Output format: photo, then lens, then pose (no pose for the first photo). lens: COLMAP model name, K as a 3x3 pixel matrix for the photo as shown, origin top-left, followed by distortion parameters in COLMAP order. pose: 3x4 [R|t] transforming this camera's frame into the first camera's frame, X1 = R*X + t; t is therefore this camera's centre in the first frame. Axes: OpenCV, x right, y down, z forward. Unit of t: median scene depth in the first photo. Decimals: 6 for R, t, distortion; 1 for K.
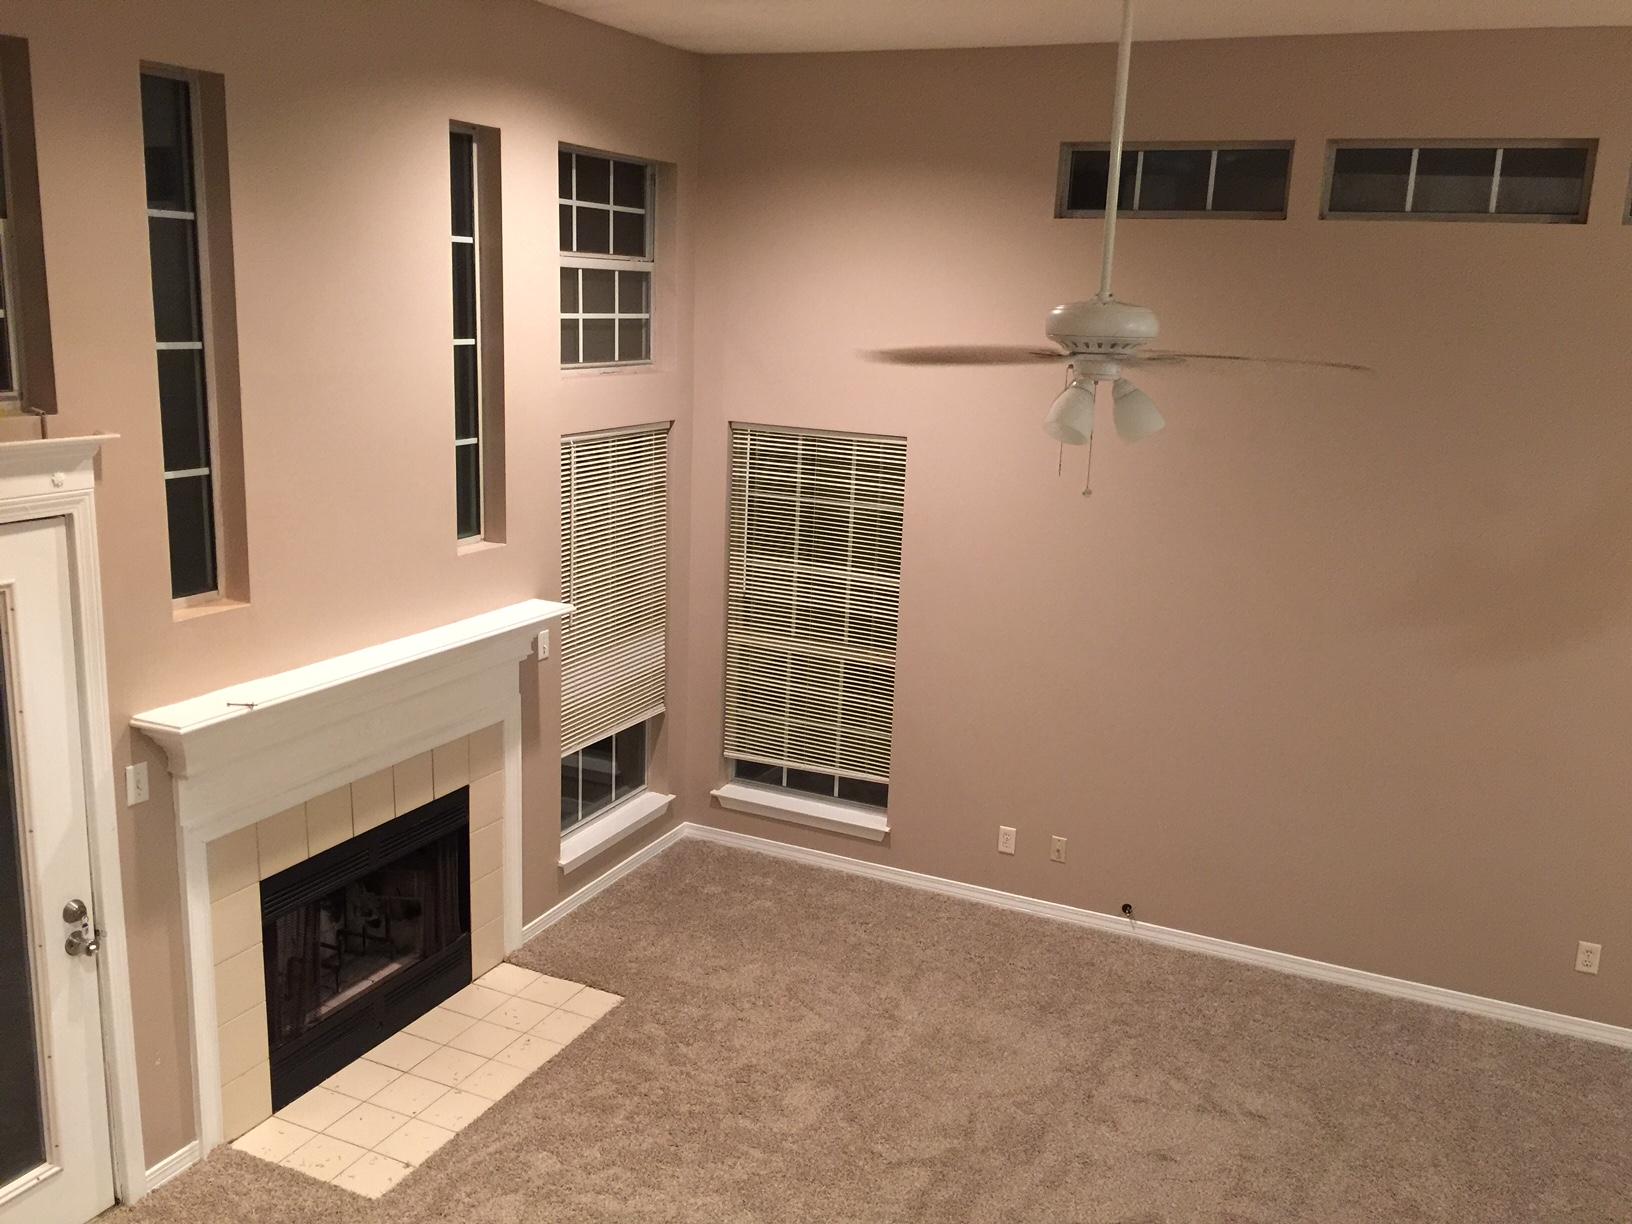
lens RADIAL K [[1398.7, 0, 815.2], [0, 1398.7, 607.5], [0, 0, 1]] dist [0.080882, -0.115938]
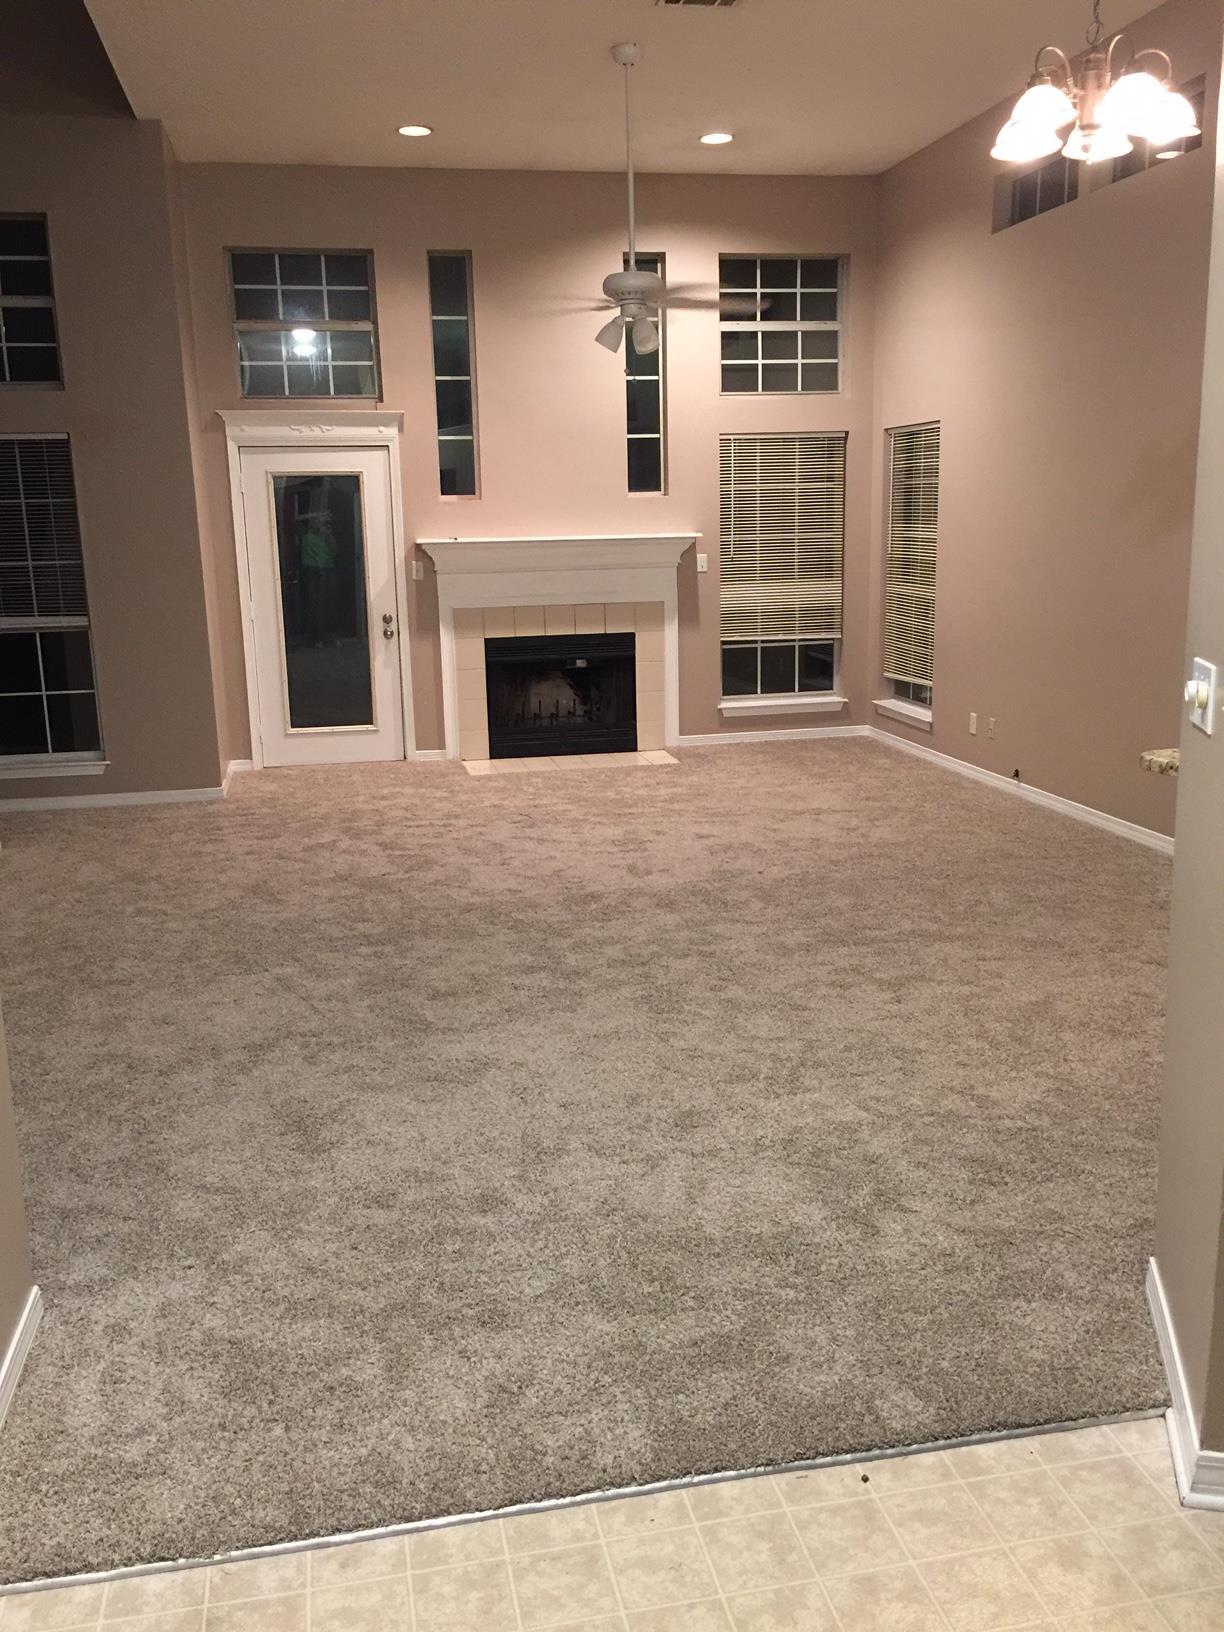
lens RADIAL K [[1398.7, 0, 608.8], [0, 1398.7, 811.9], [0, 0, 1]] dist [0.080882, -0.115938]
pose [[0.583540, 0.115276, -0.803861, 1.371574], [-0.132630, 0.990111, 0.045706, 0.317428], [0.801181, 0.079945, 0.593058, -0.066845]]
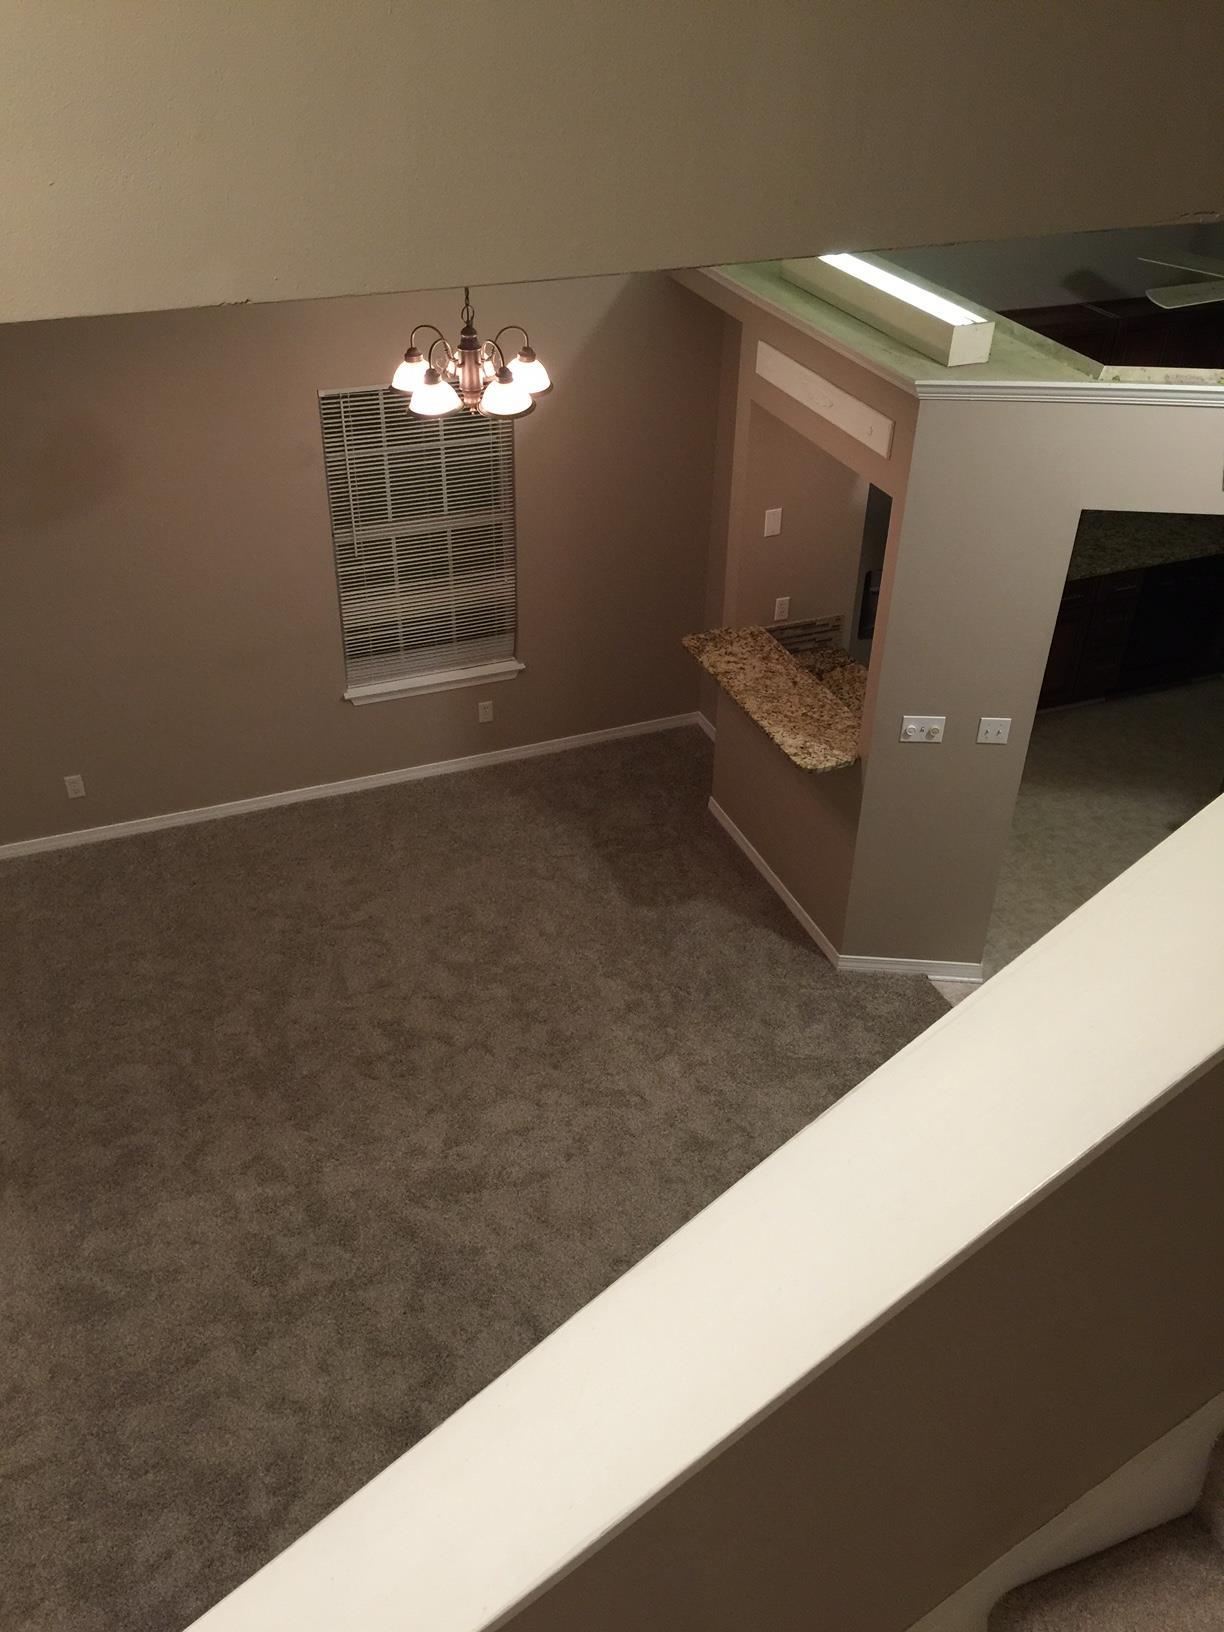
lens RADIAL K [[1398.7, 0, 610.1], [0, 1398.7, 804.8], [0, 0, 1]] dist [0.080882, -0.115938]
pose [[0.691204, -0.431153, 0.579952, 0.166226], [0.169429, 0.876840, 0.449939, -0.255756], [-0.702518, -0.212739, 0.679125, -0.211310]]
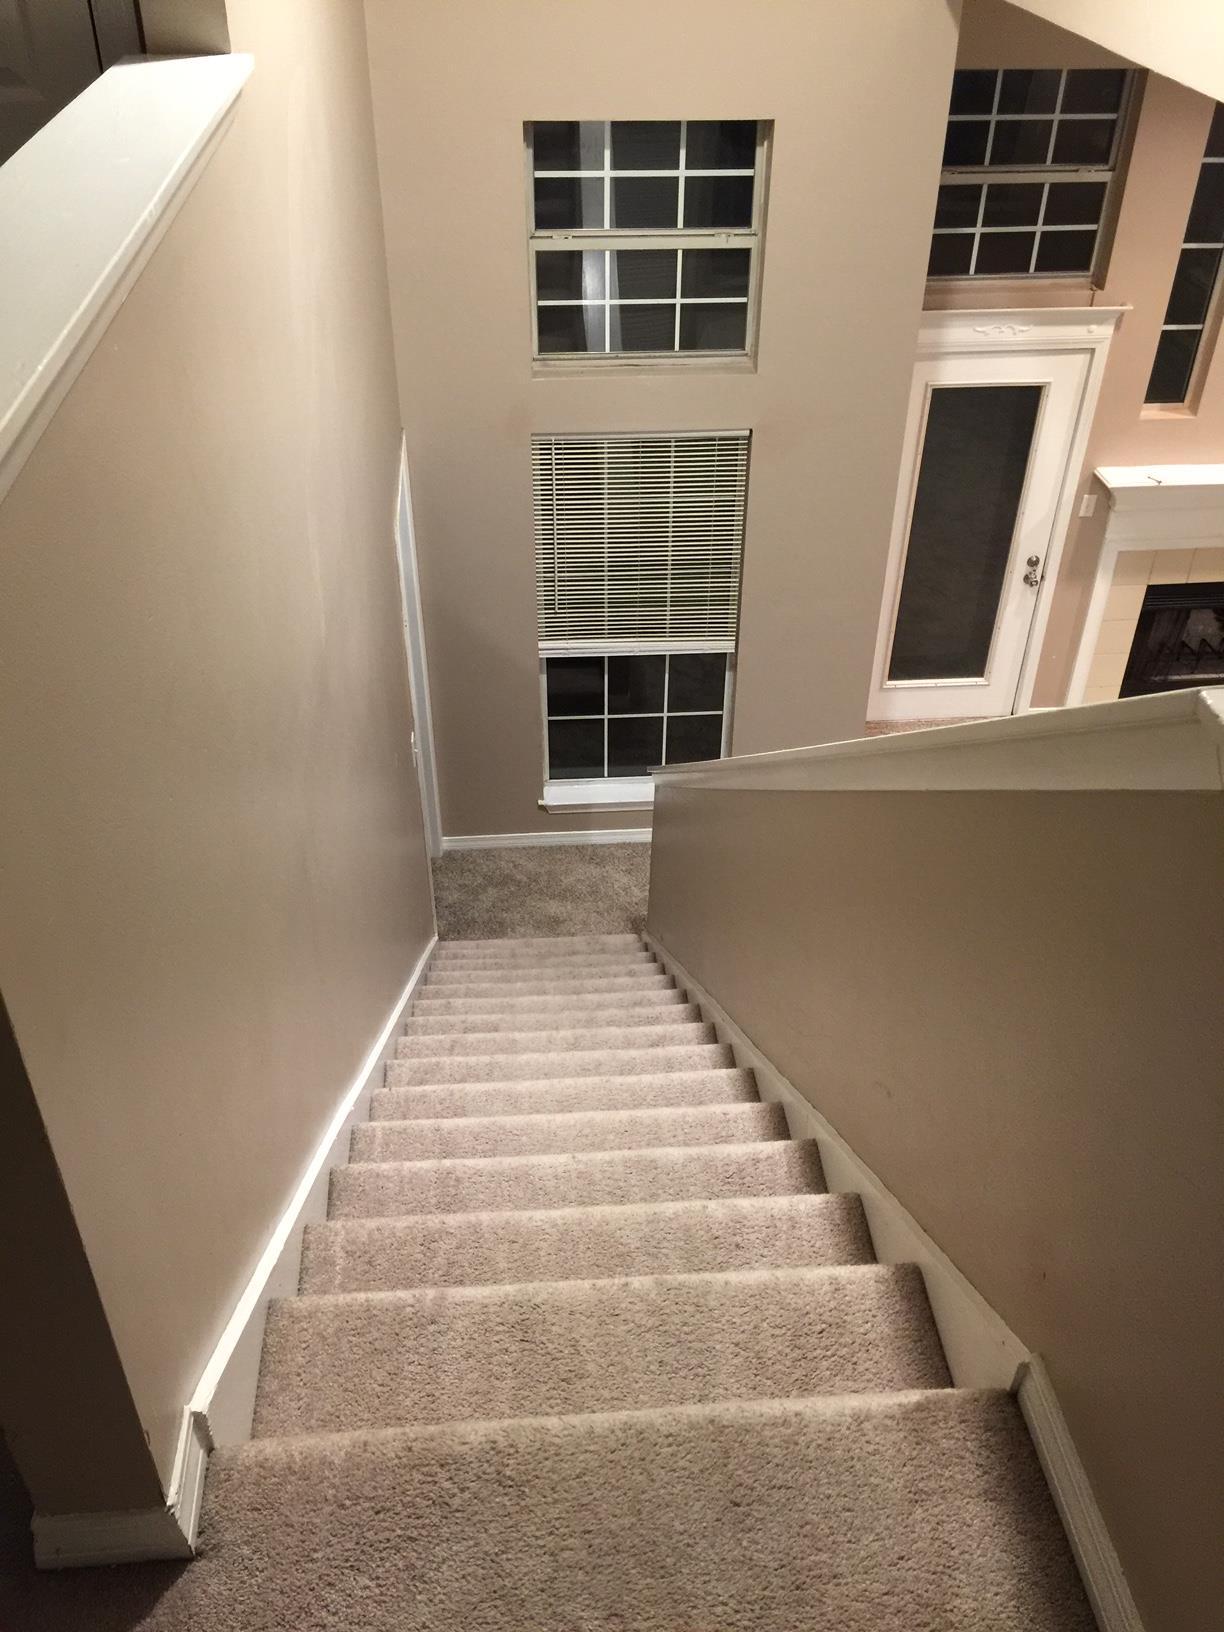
lens RADIAL K [[1398.7, 0, 613.8], [0, 1398.7, 815.3], [0, 0, 1]] dist [0.080882, -0.115938]
pose [[0.490493, 0.491809, -0.719403, 0.600125], [-0.180757, 0.864992, 0.468097, -0.225855], [0.852493, -0.099561, 0.513170, -0.392811]]
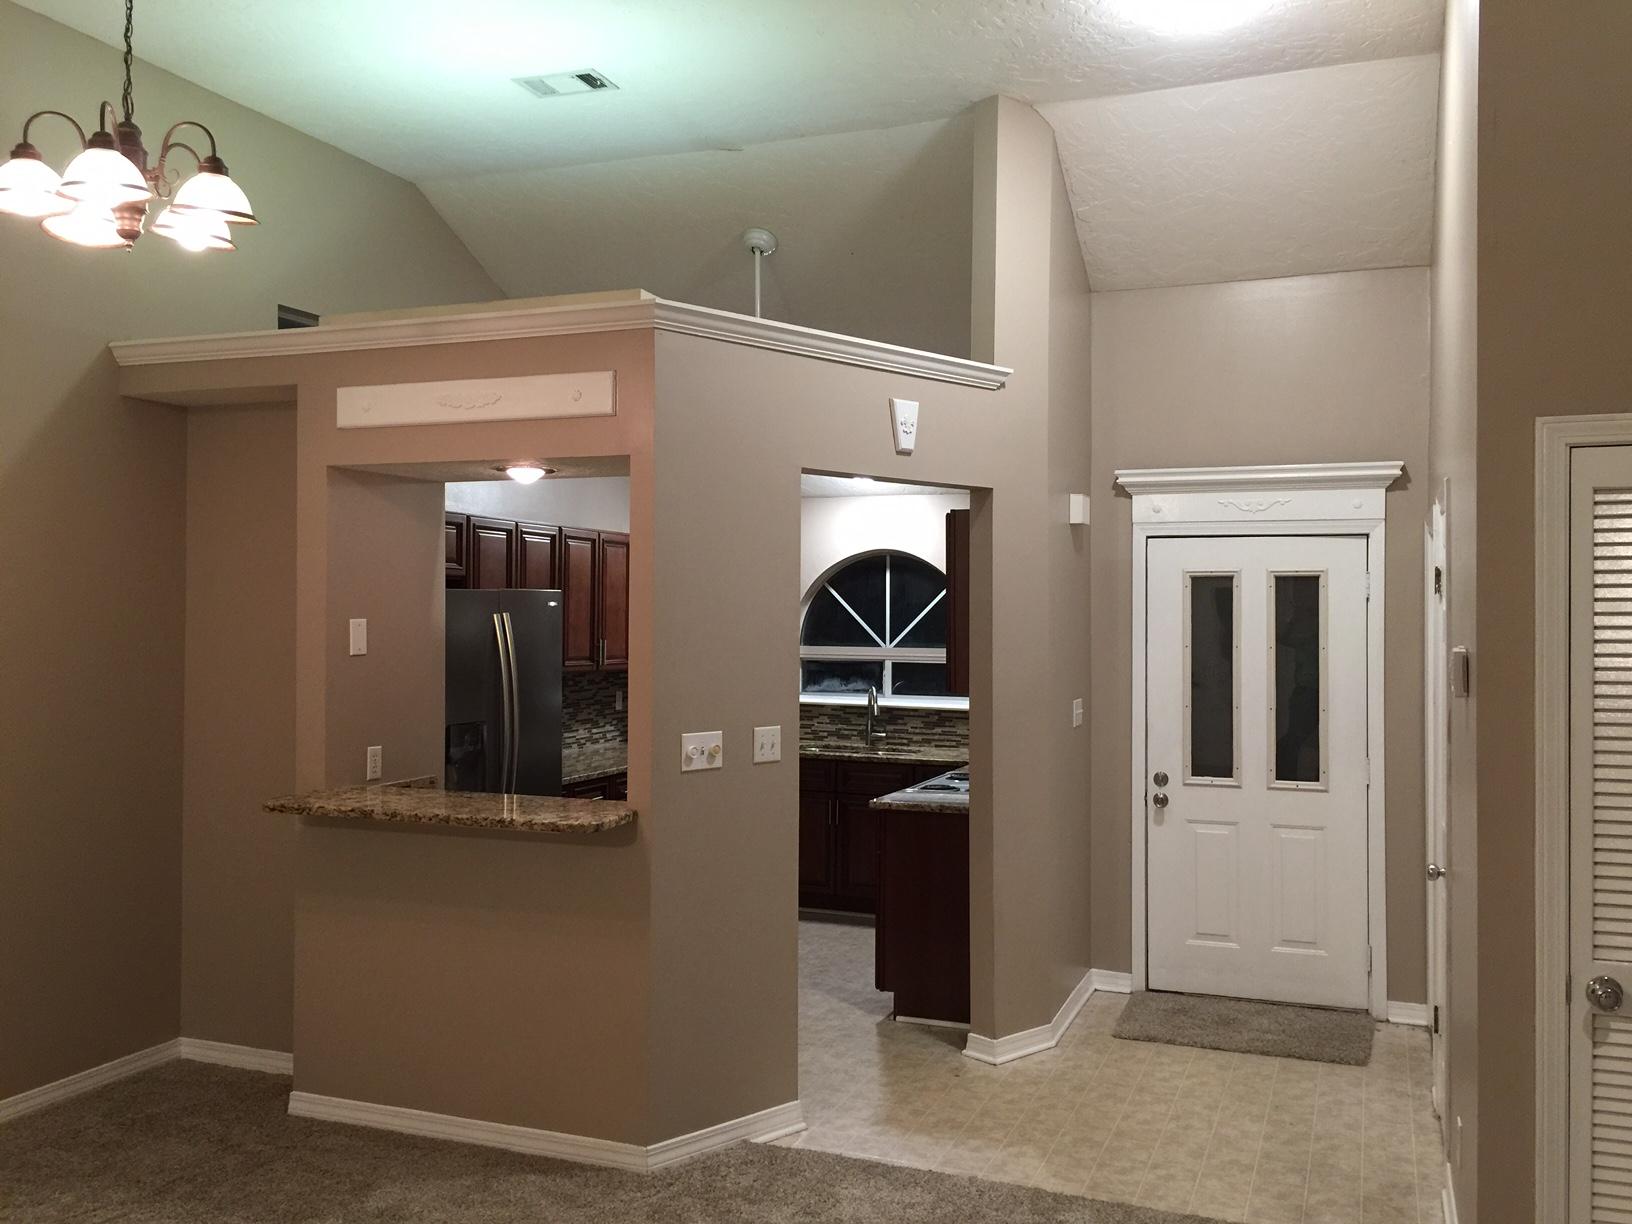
lens RADIAL K [[1398.7, 0, 820.0], [0, 1398.7, 599.6], [0, 0, 1]] dist [0.080882, -0.115938]
pose [[-0.050705, -0.032598, 0.998182, 0.120681], [0.210639, 0.976636, 0.042594, 0.145251], [-0.976248, 0.212416, -0.042654, 0.365814]]
